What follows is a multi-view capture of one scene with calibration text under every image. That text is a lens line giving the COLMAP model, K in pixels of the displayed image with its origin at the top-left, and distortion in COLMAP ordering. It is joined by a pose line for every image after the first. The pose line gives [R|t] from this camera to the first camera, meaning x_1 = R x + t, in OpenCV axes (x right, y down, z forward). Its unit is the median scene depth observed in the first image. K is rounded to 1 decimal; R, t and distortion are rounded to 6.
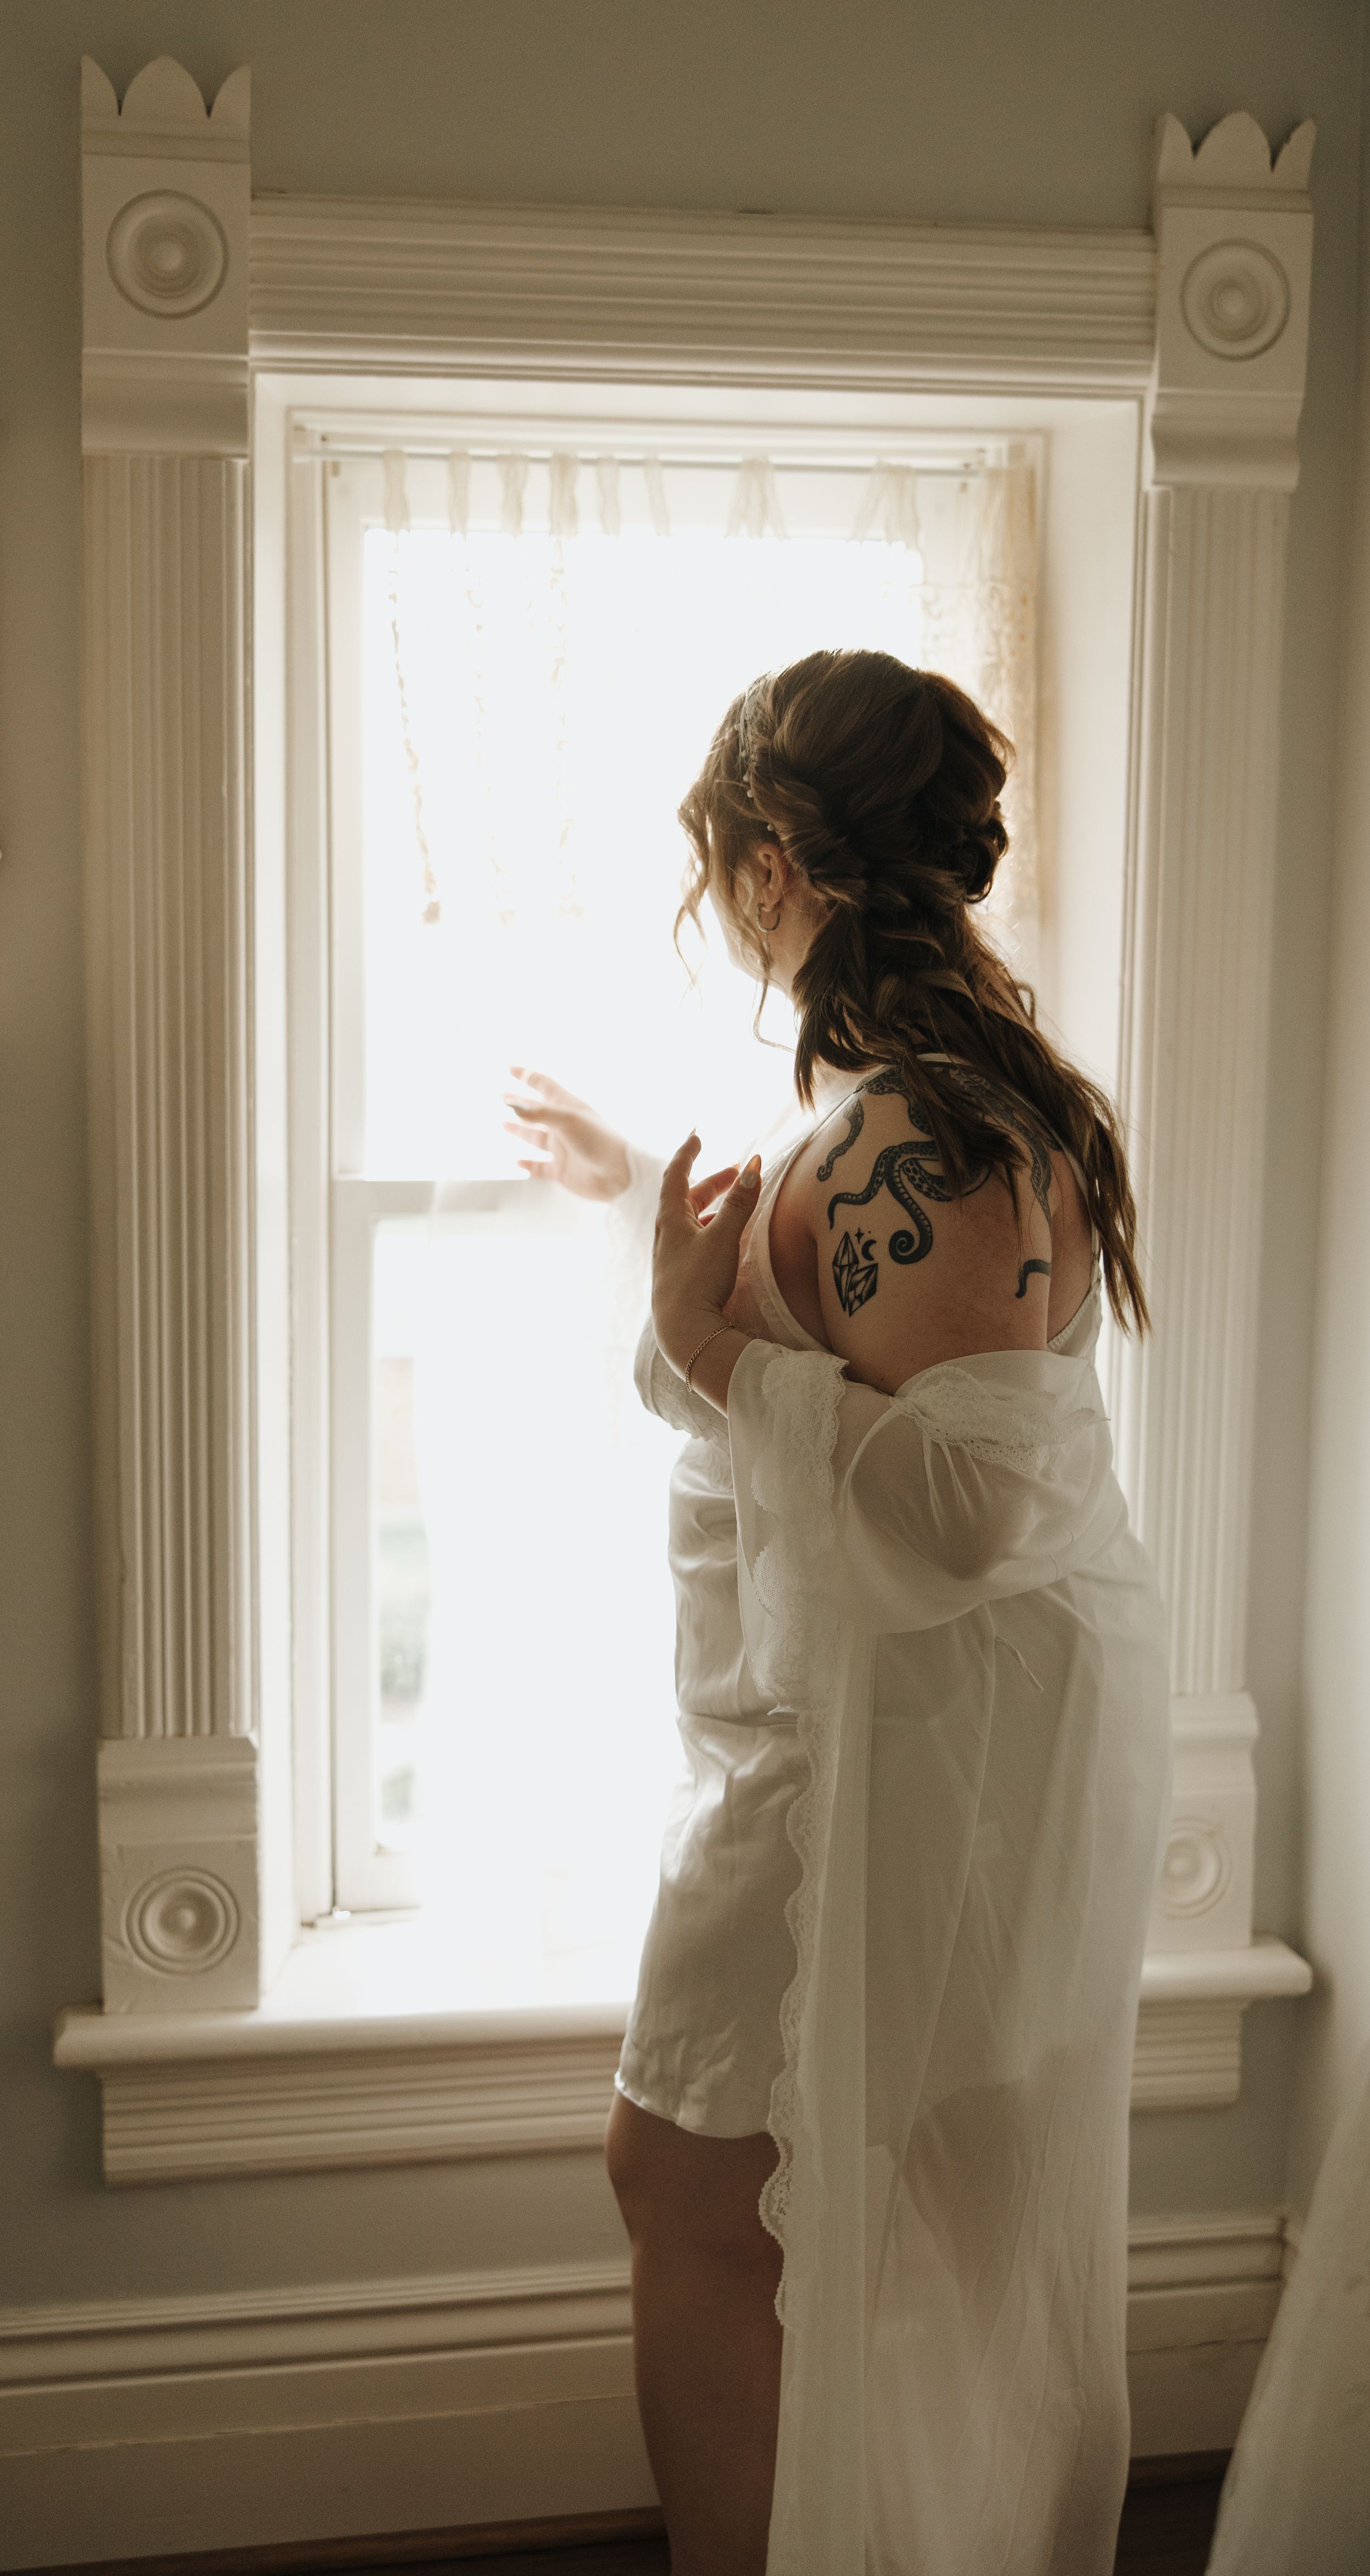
lens RADIAL K [[2694.1, 0, 681.2], [0, 2694.1, 1291.1], [0, 0, 1]] dist [-0.007644, 0.000000]
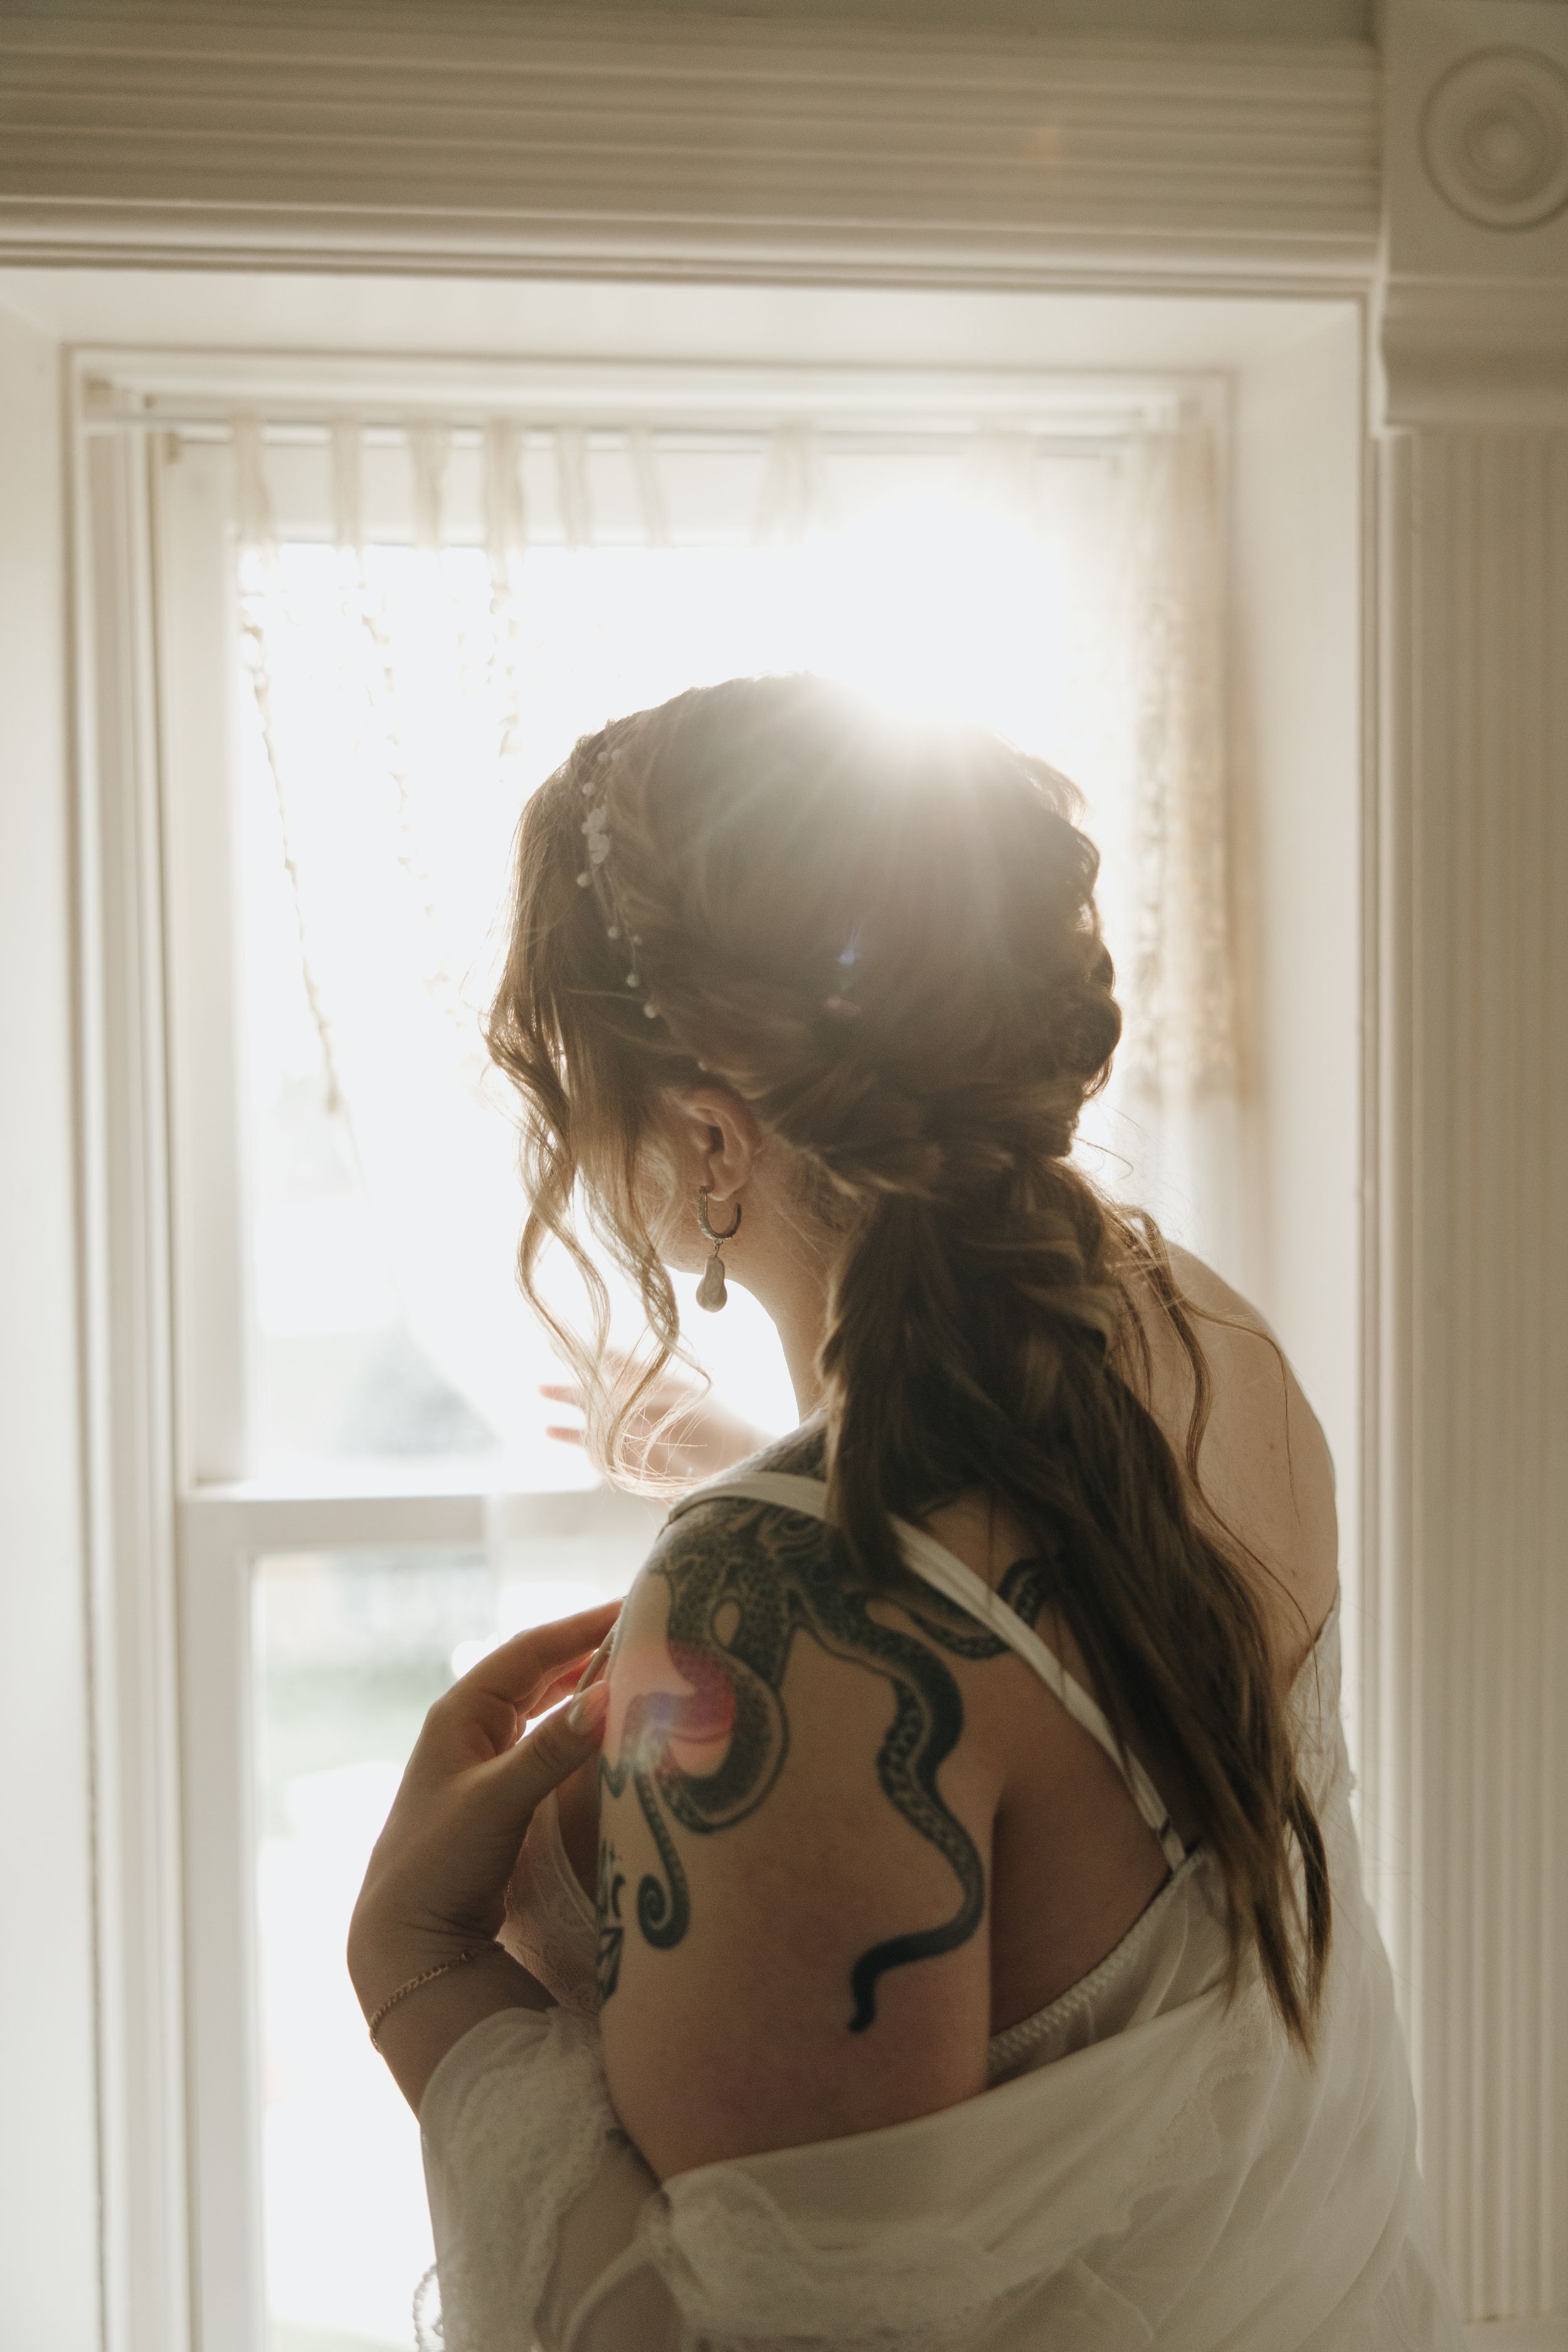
lens RADIAL K [[2940.1, 0, 784.4], [0, 2940.1, 1170.6], [0, 0, 1]] dist [0.002028, 0.000000]
pose [[0.998004, -0.007496, -0.062699, 0.071649], [0.000344, 0.993561, -0.113298, -0.041674], [0.063145, 0.113050, 0.991581, 0.301854]]
